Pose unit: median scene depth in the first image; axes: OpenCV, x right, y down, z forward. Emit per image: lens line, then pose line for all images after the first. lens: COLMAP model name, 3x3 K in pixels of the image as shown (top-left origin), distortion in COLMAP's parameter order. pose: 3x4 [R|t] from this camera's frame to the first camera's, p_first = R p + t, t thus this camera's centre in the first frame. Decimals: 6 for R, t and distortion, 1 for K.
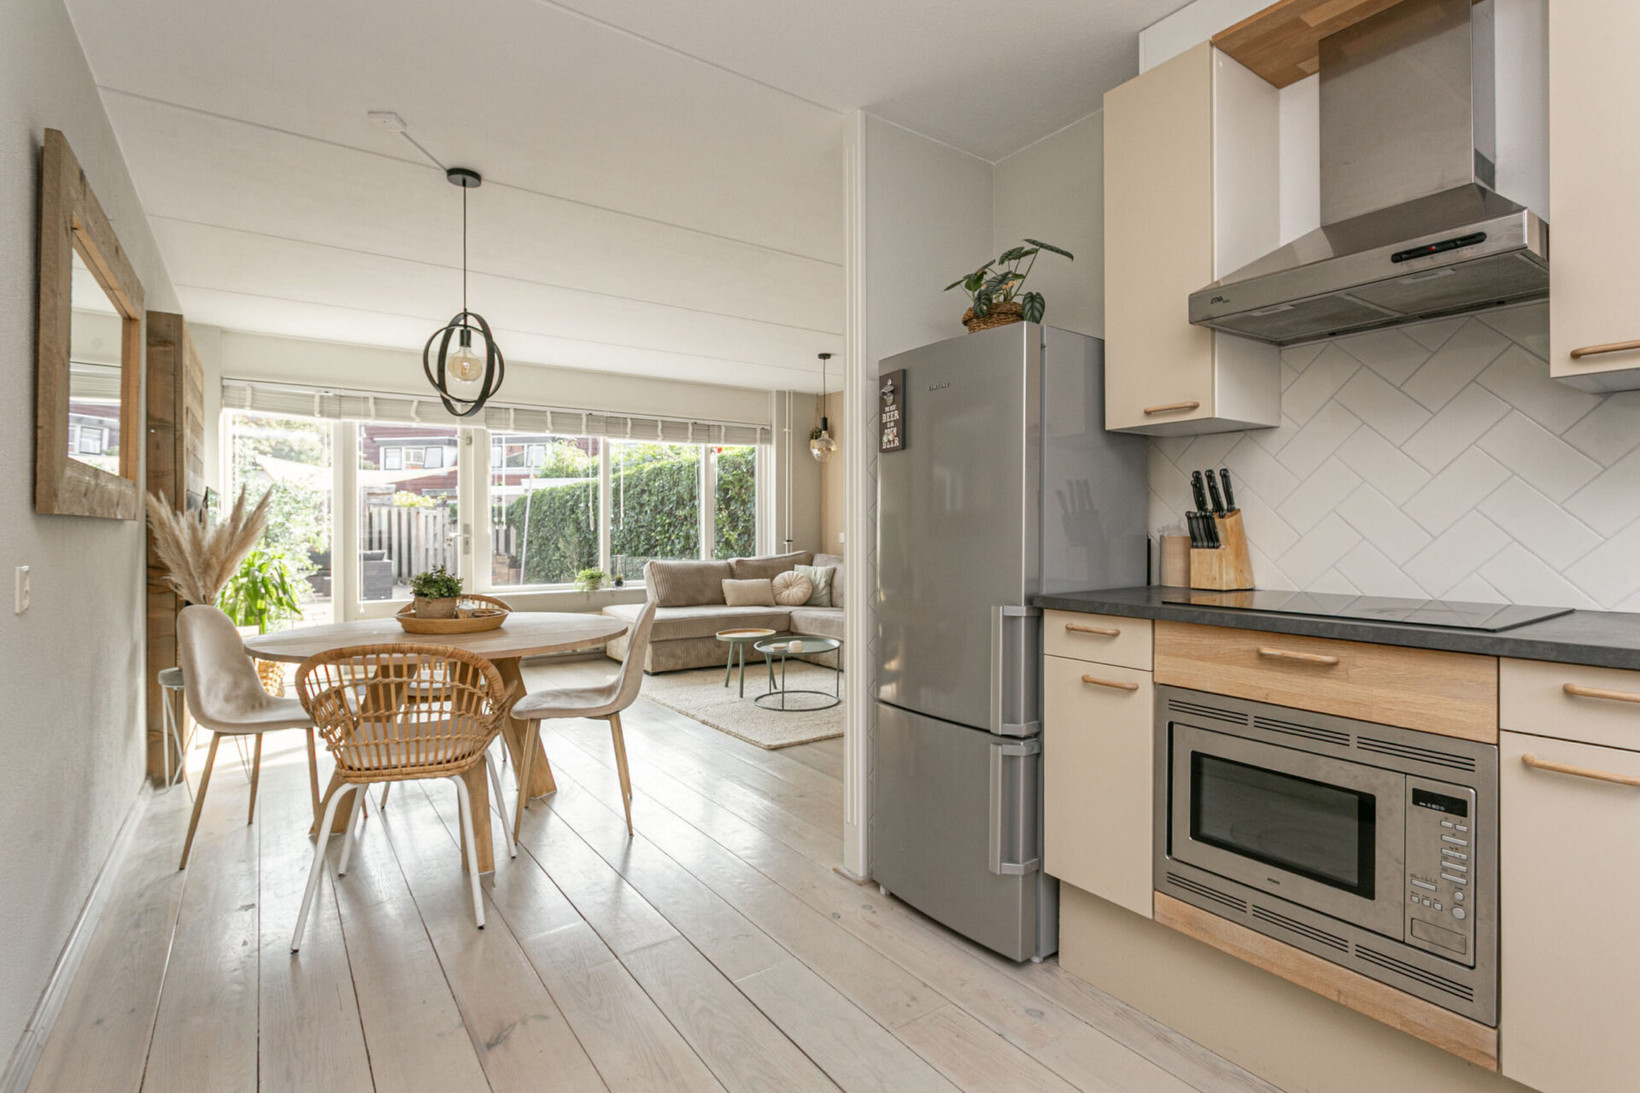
lens RADIAL K [[781.8, 0, 821.0], [0, 781.8, 527.7], [0, 0, 1]] dist [0.000781, -0.000286]
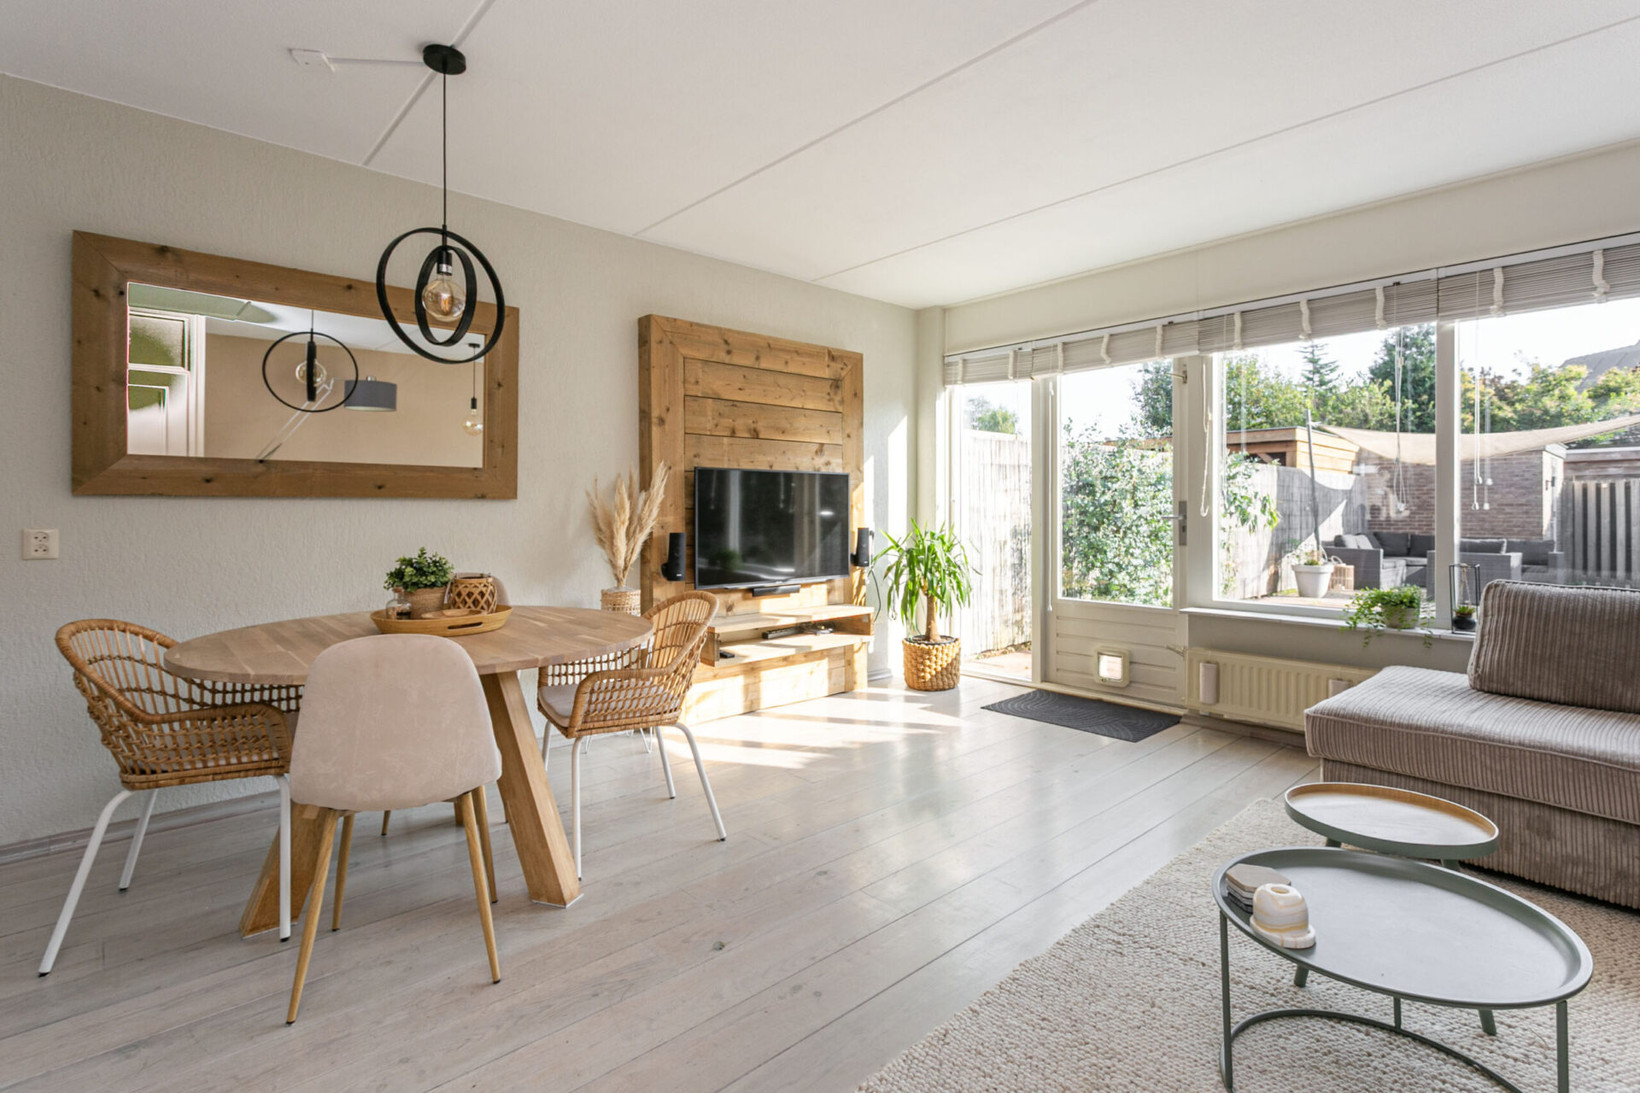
lens RADIAL K [[781.8, 0, 815.3], [0, 781.8, 522.7], [0, 0, 1]] dist [0.000781, -0.000286]
pose [[0.118451, 0.019351, -0.992771, 0.180848], [-0.001107, 0.999812, 0.019356, 0.001209], [0.992959, -0.001194, 0.118450, 0.603992]]
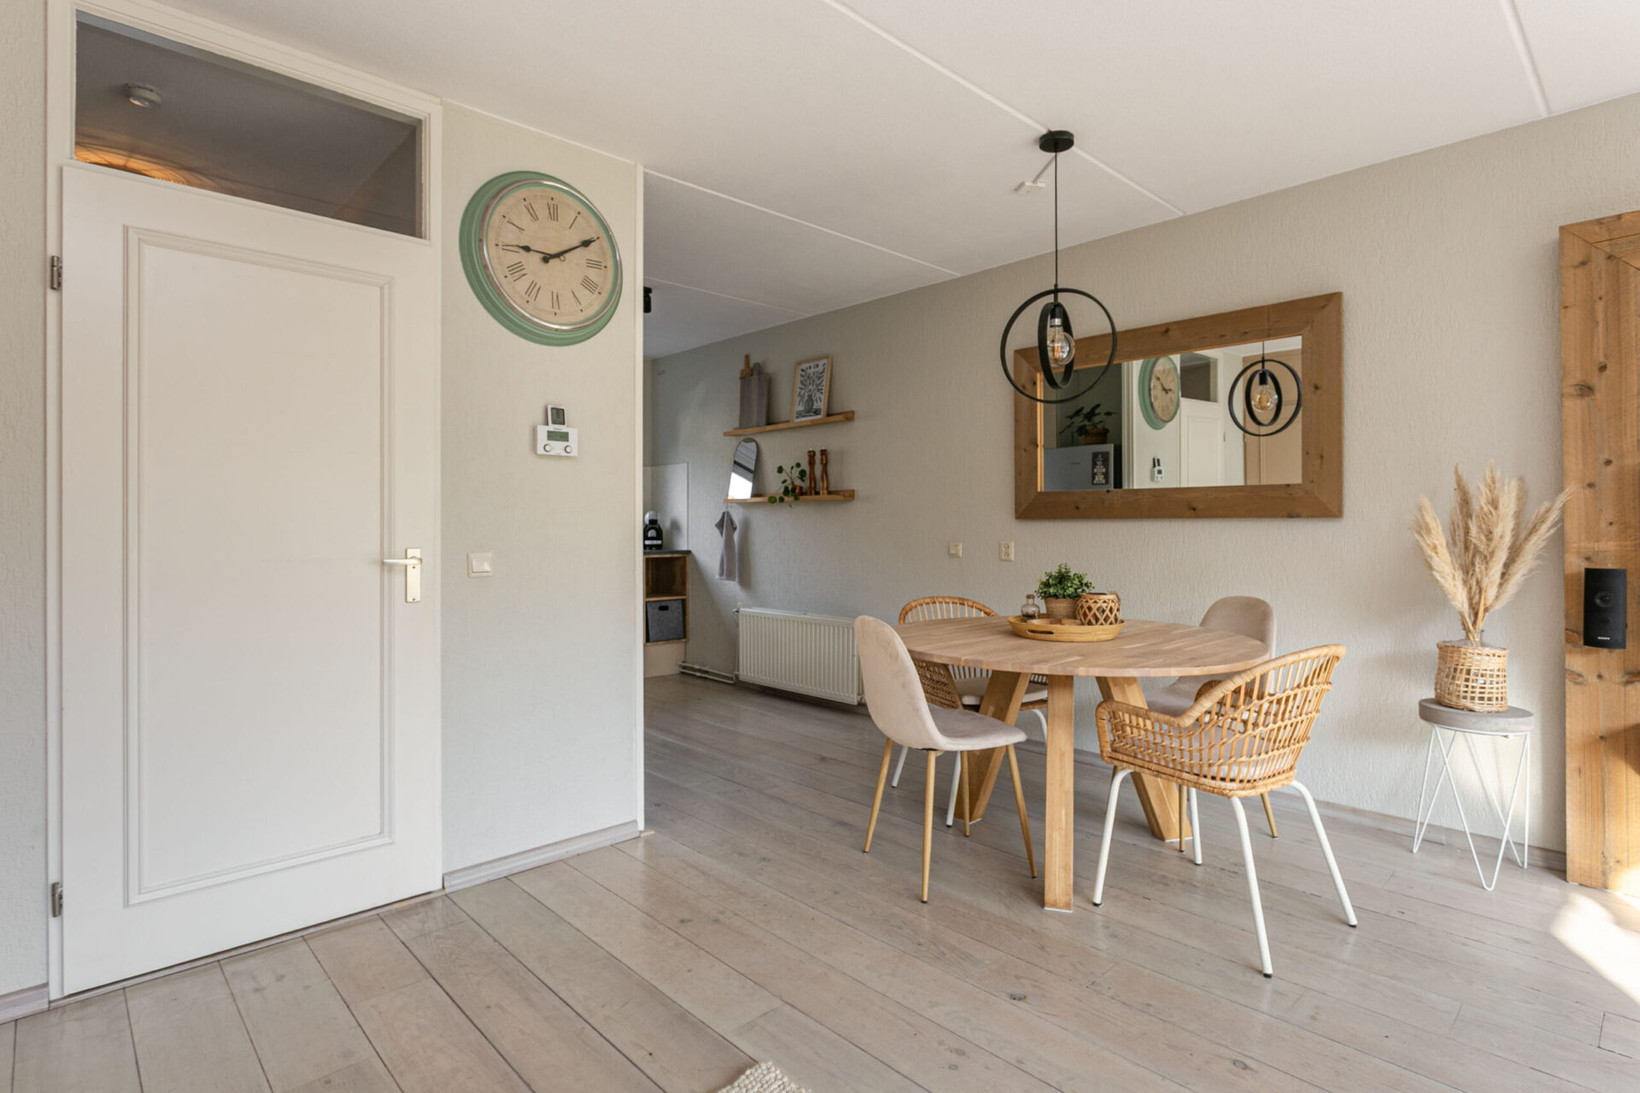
lens RADIAL K [[829.2, 0, 826.1], [0, 829.2, 531.4], [0, 0, 1]] dist [-0.011921, 0.003981]
pose [[-0.989574, 0.003240, -0.143988, -0.020447], [0.002285, 0.999974, 0.006796, -0.000506], [0.144007, 0.006396, -0.989556, 0.904785]]
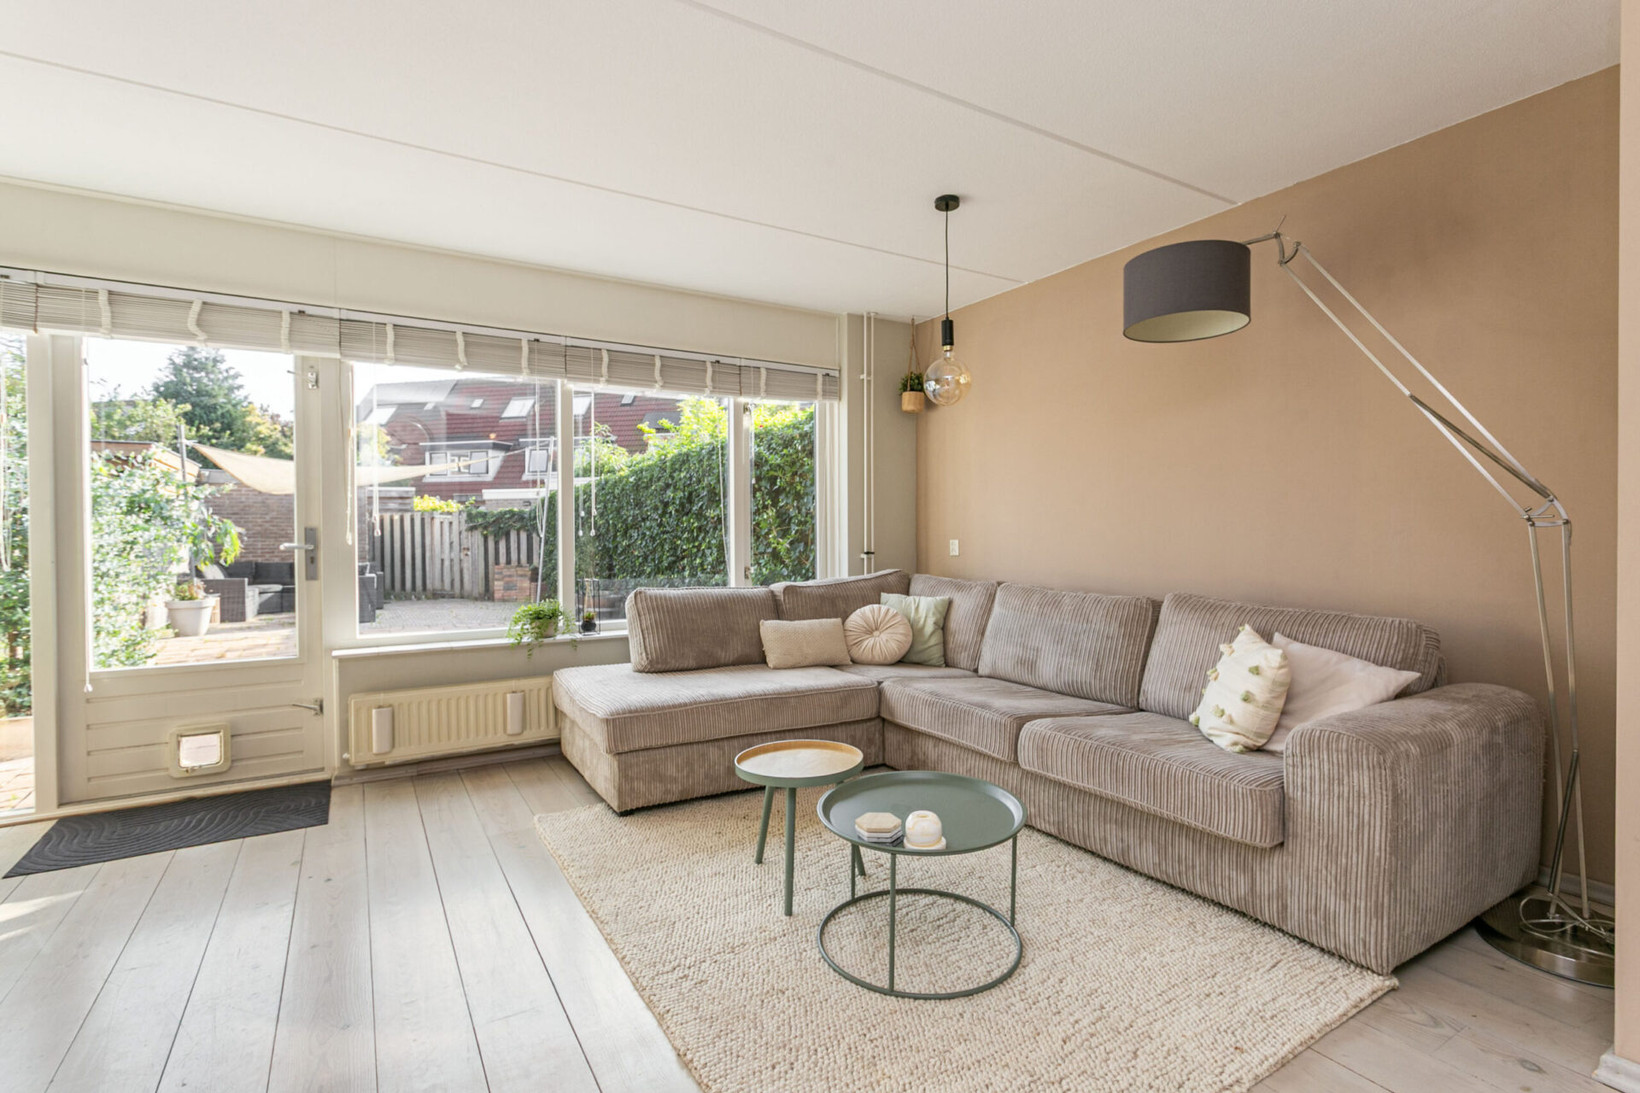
lens RADIAL K [[781.8, 0, 821.5], [0, 781.8, 544.5], [0, 0, 1]] dist [0.000781, -0.000286]
pose [[0.997177, -0.002789, -0.075037, -0.039819], [0.003757, 0.999912, 0.012758, 0.002145], [0.074995, -0.013004, 0.997099, 0.458748]]
